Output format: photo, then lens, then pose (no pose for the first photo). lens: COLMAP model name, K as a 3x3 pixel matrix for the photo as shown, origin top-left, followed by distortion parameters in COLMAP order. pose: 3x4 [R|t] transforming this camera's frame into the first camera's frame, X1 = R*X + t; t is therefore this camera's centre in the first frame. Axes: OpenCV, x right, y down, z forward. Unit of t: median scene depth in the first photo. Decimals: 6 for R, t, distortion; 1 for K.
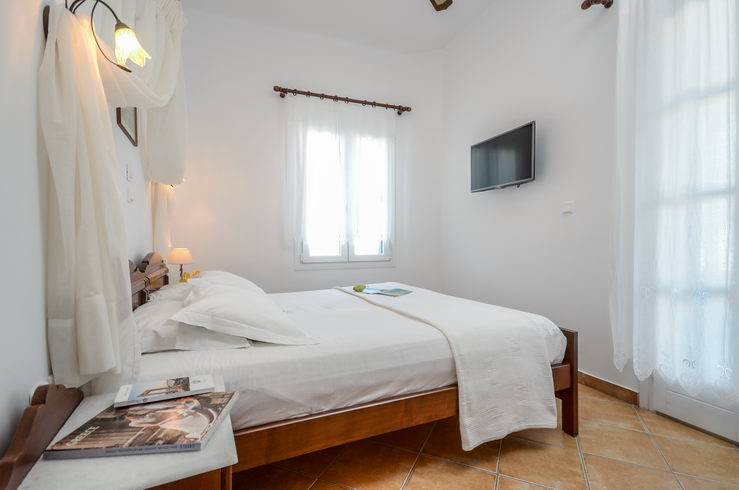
lens RADIAL K [[363.1, 0, 384.4], [0, 363.1, 246.9], [0, 0, 1]] dist [0.034082, 0.000105]
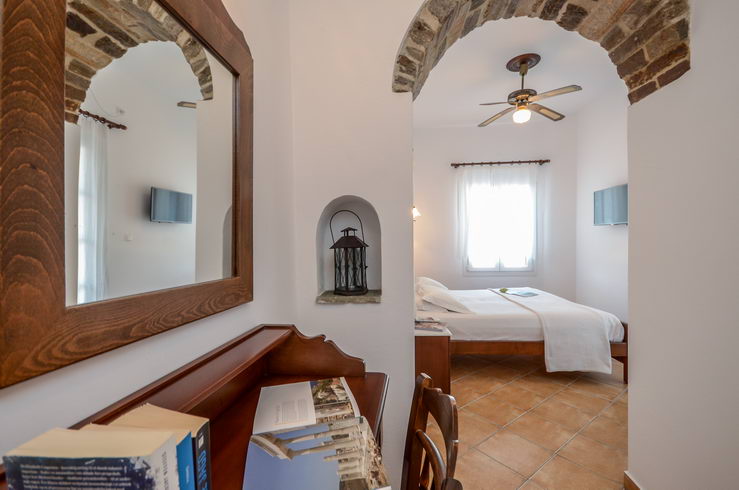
lens RADIAL K [[319.6, 0, 373.9], [0, 319.6, 250.8], [0, 0, 1]] dist [0.009596, -0.000262]
pose [[0.873651, 0.003599, -0.486540, 0.196298], [0.001773, 0.999942, 0.010582, -0.130156], [0.486550, -0.010107, 0.873594, -0.878967]]
